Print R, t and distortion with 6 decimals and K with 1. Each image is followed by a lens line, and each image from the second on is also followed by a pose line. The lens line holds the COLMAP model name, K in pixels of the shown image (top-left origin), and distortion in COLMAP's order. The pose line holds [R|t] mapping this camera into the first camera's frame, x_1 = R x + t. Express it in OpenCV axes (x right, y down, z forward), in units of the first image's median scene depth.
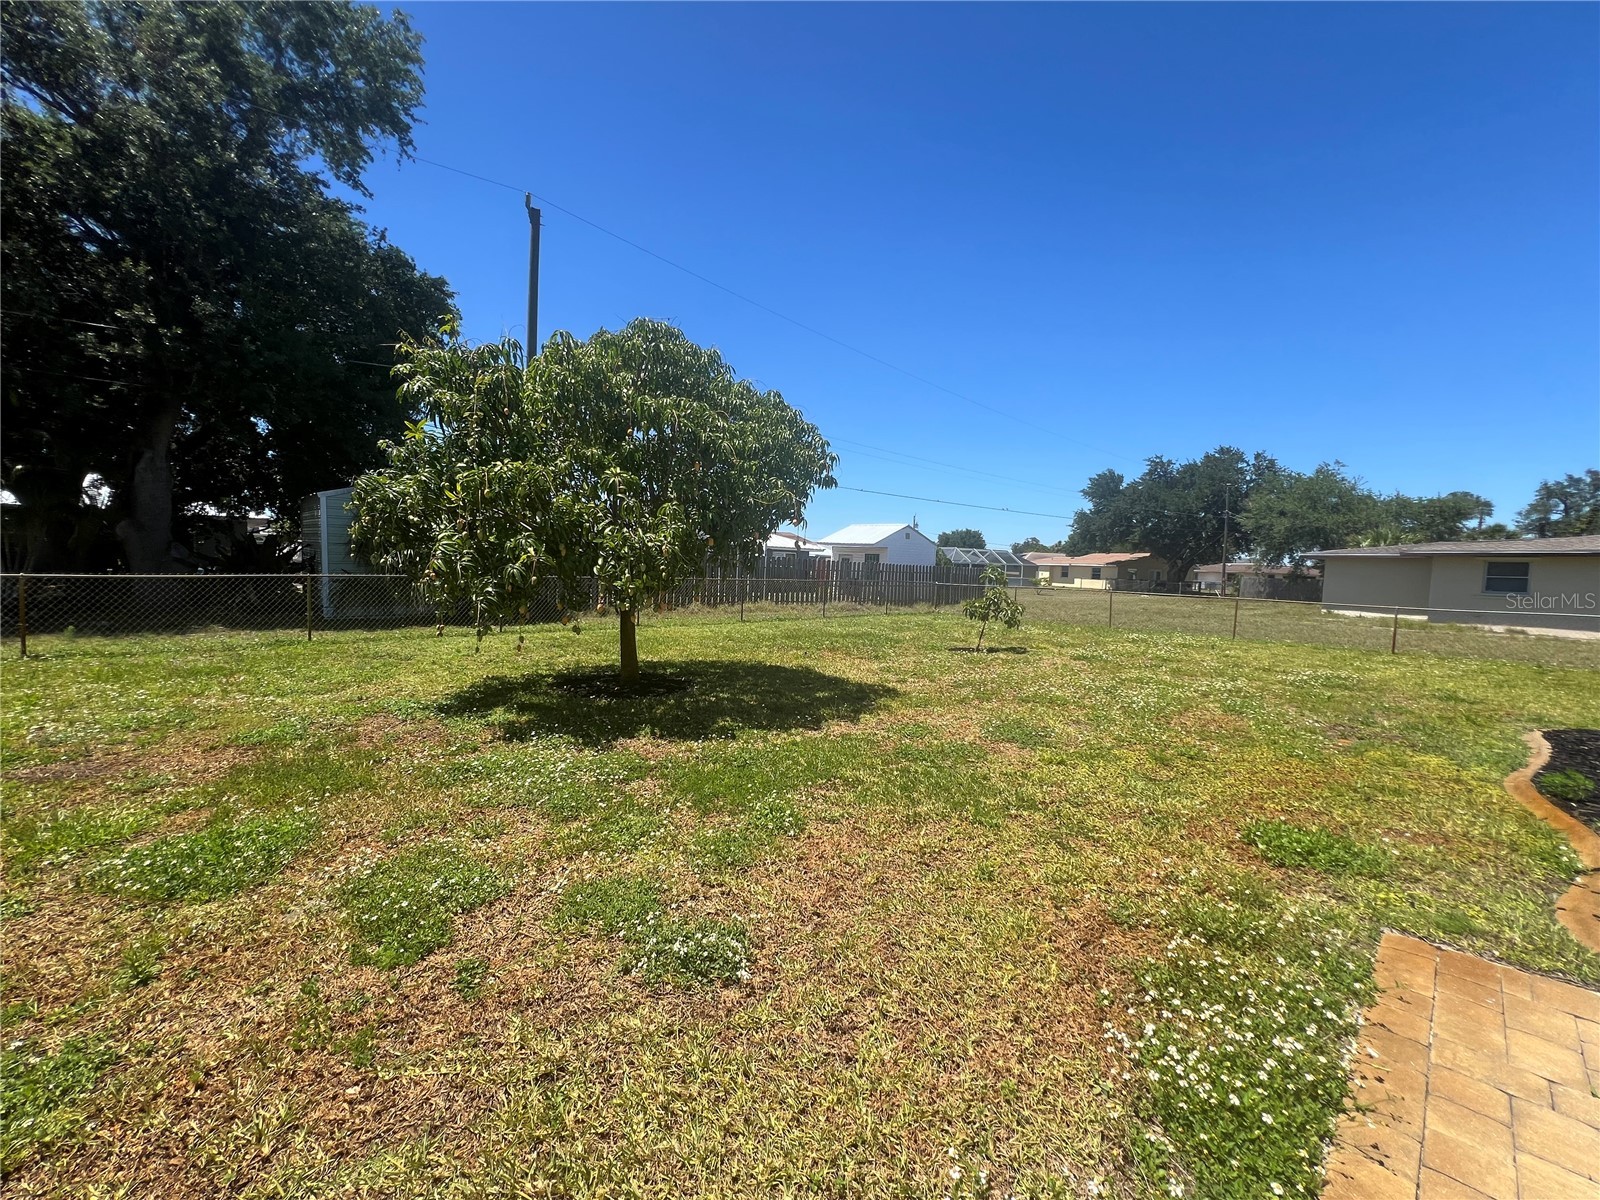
lens RADIAL K [[643.1, 0, 800.3], [0, 643.1, 602.3], [0, 0, 1]] dist [-0.002395, 0.000896]
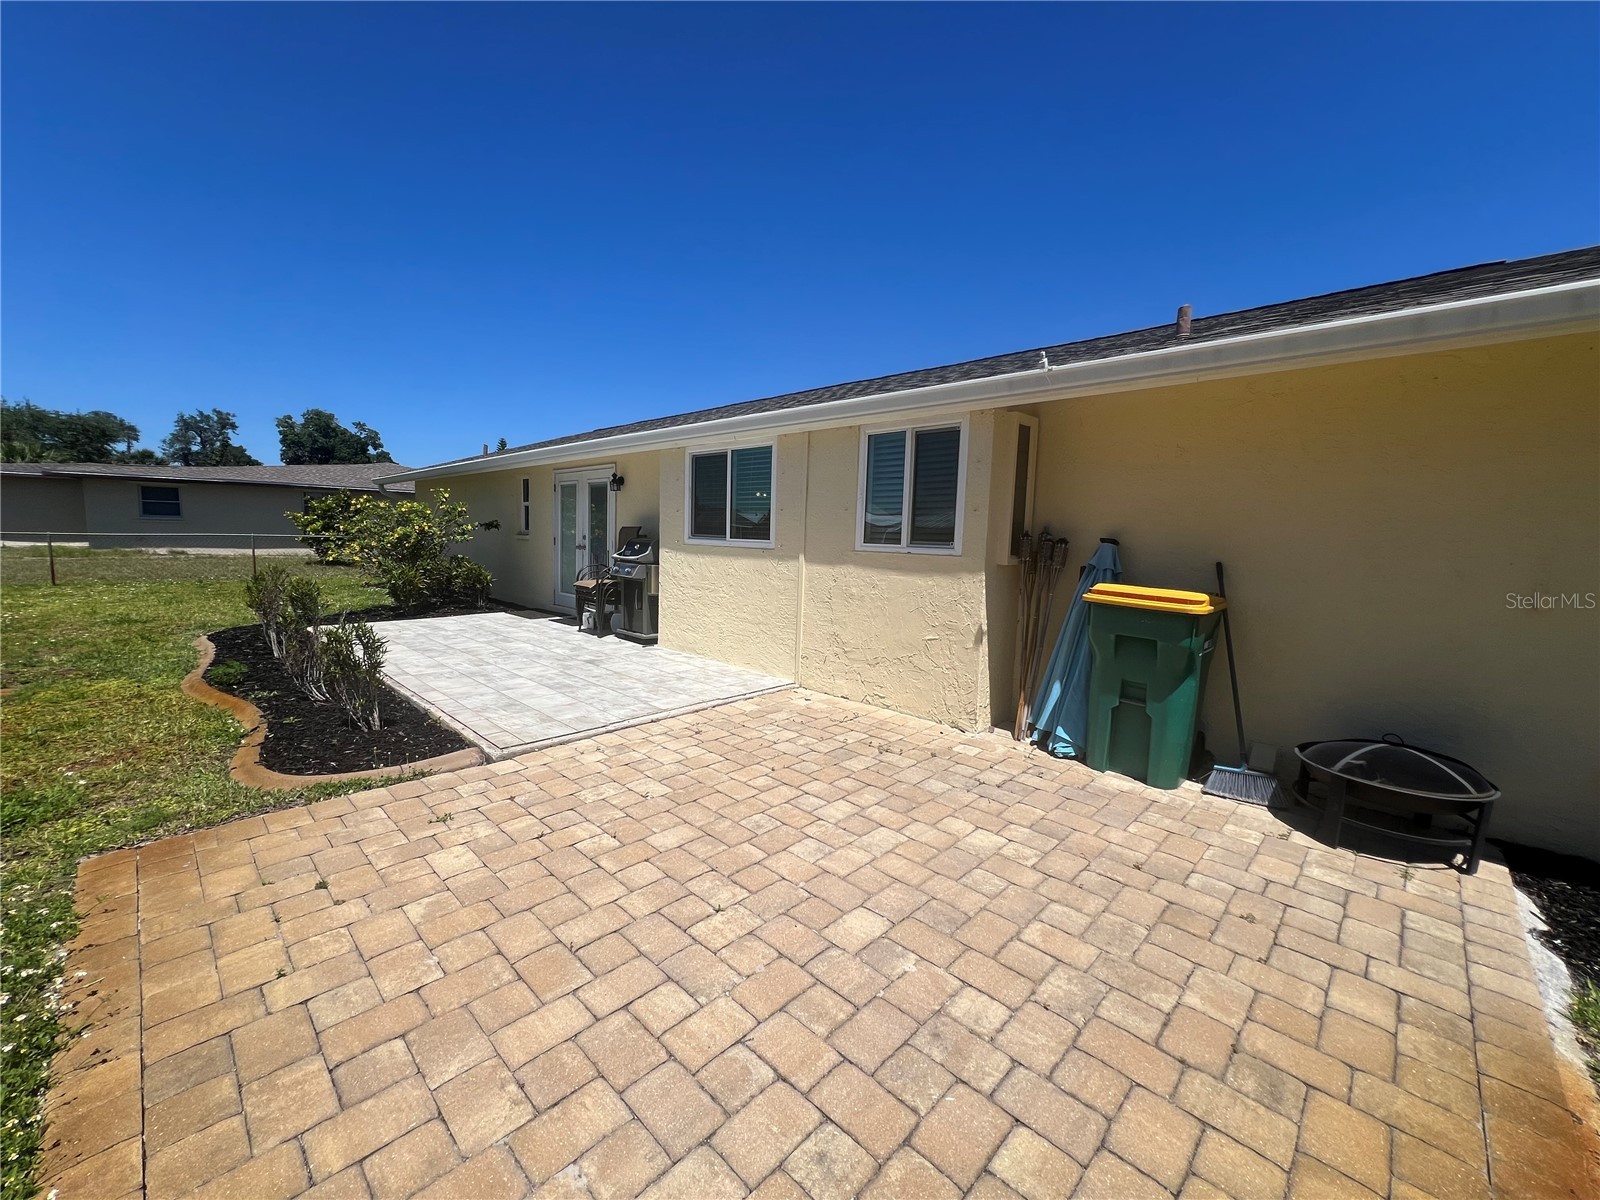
lens RADIAL K [[643.1, 0, 799.2], [0, 643.1, 604.7], [0, 0, 1]] dist [-0.002395, 0.000896]
pose [[-0.035774, -0.143763, 0.988965, -0.012462], [0.025050, 0.989159, 0.144697, 0.009035], [-0.999046, 0.029950, -0.031785, -0.027532]]
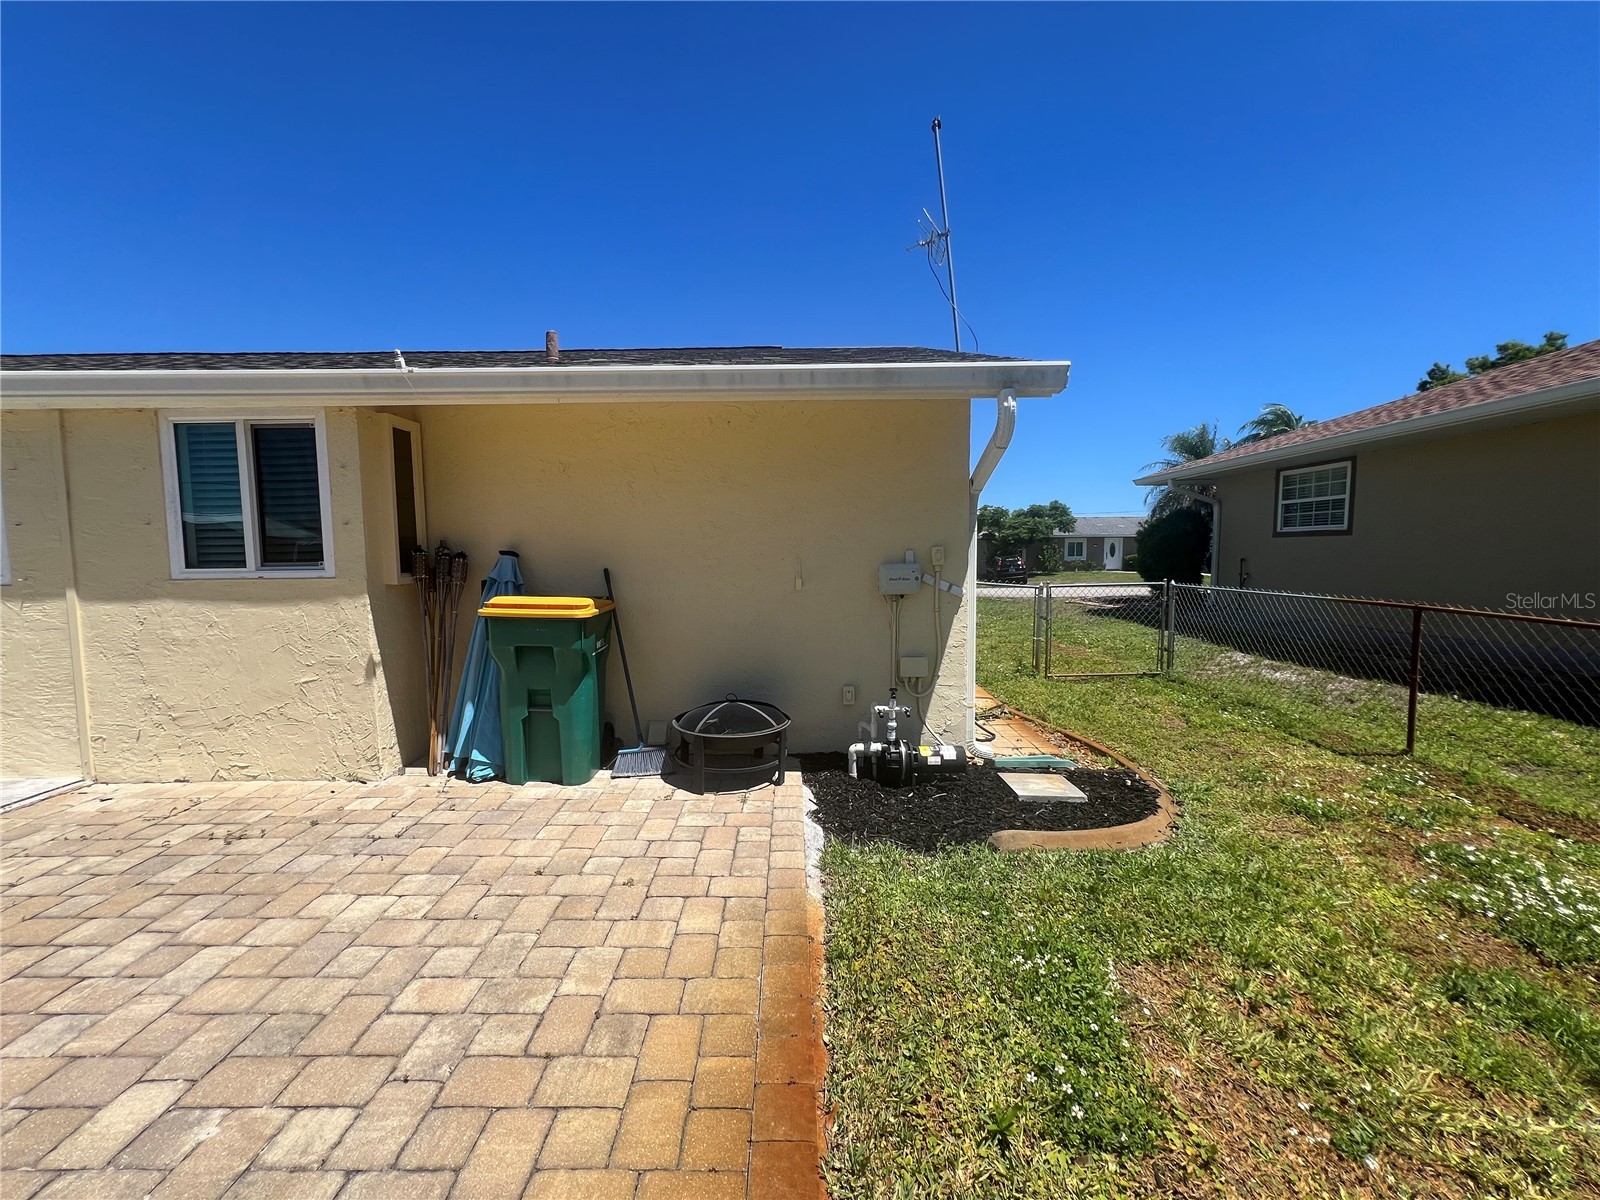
lens RADIAL K [[643.1, 0, 799.6], [0, 643.1, 603.4], [0, 0, 1]] dist [-0.002395, 0.000896]
pose [[-0.728952, -0.081142, 0.679738, -0.034958], [0.023667, 0.989370, 0.143483, 0.011320], [-0.684155, 0.120680, -0.719283, -0.101722]]
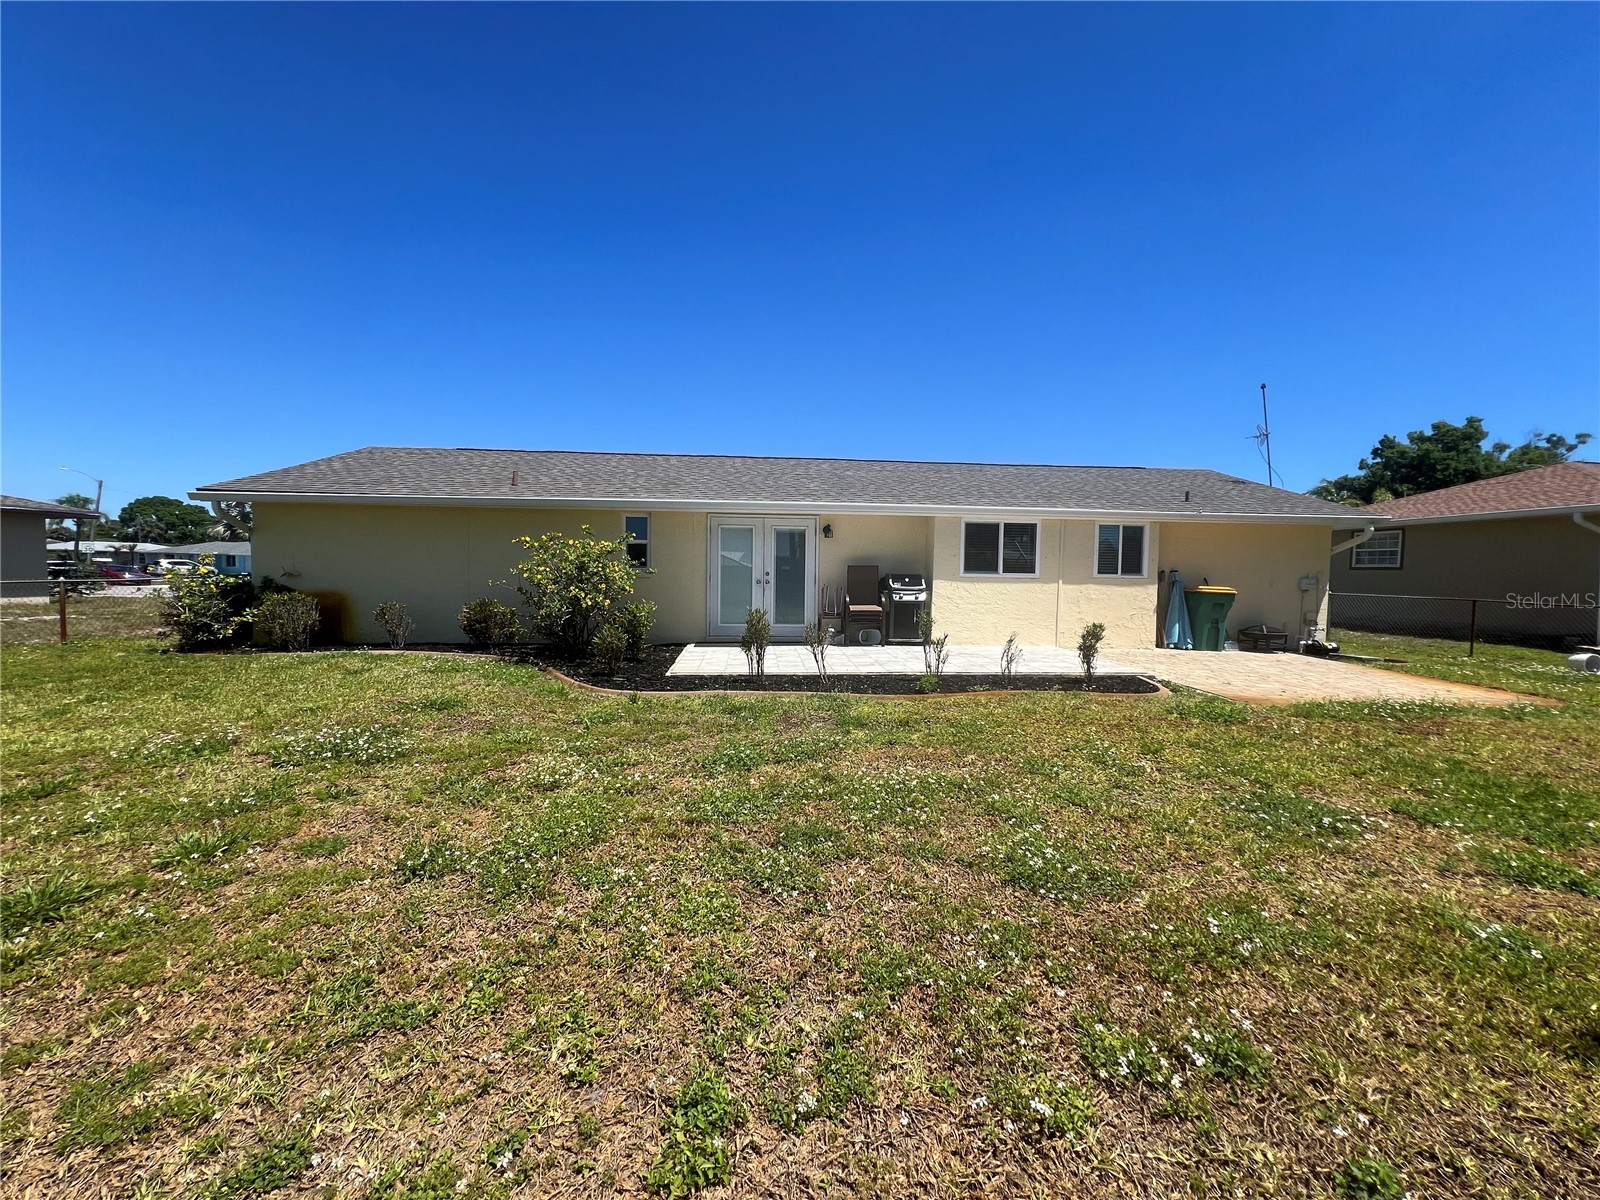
lens RADIAL K [[643.1, 0, 795.7], [0, 643.1, 594.0], [0, 0, 1]] dist [-0.002395, 0.000896]
pose [[-0.769679, -0.070678, 0.634506, 0.351920], [-0.006029, 0.994614, 0.103476, -0.080047], [-0.638402, 0.075818, -0.765960, 1.952396]]
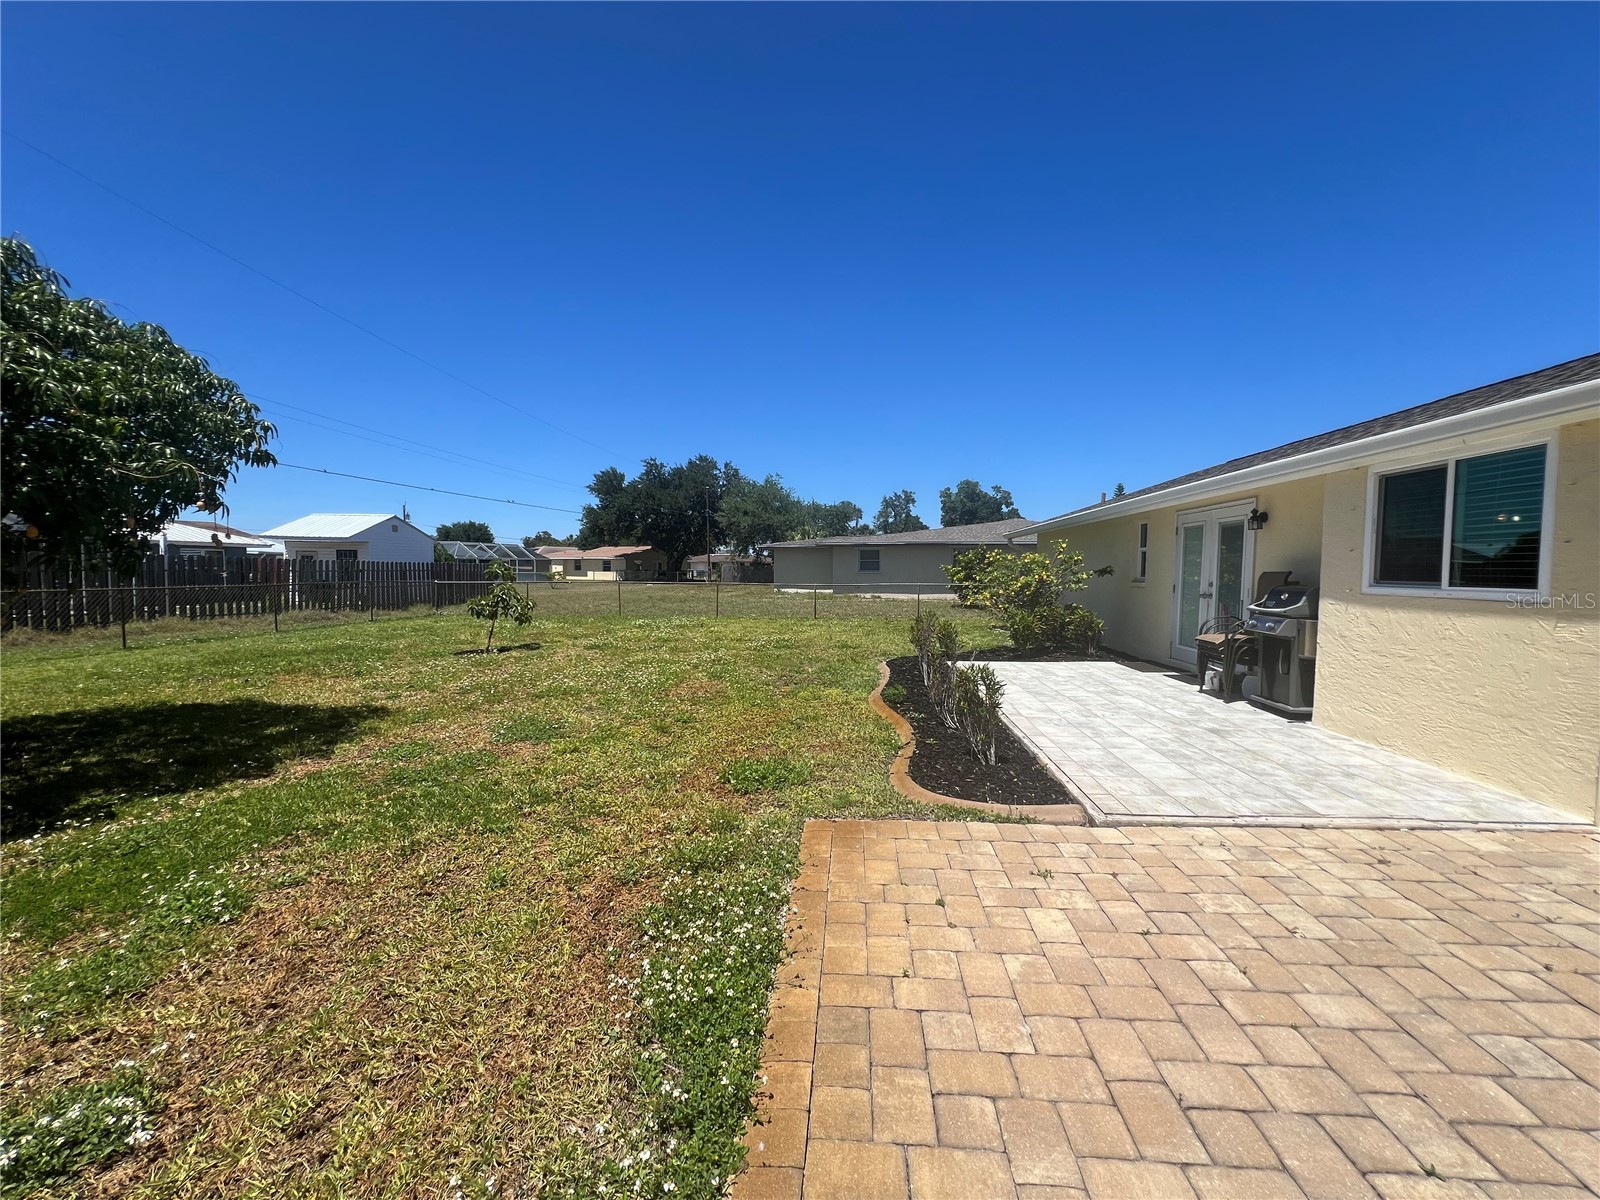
lens RADIAL K [[643.1, 0, 799.3], [0, 643.1, 603.1], [0, 0, 1]] dist [-0.002395, 0.000896]
pose [[0.751262, -0.066364, 0.656659, 0.013975], [0.059269, 0.997696, 0.033023, 0.001556], [-0.657338, 0.014110, 0.753464, -0.014710]]
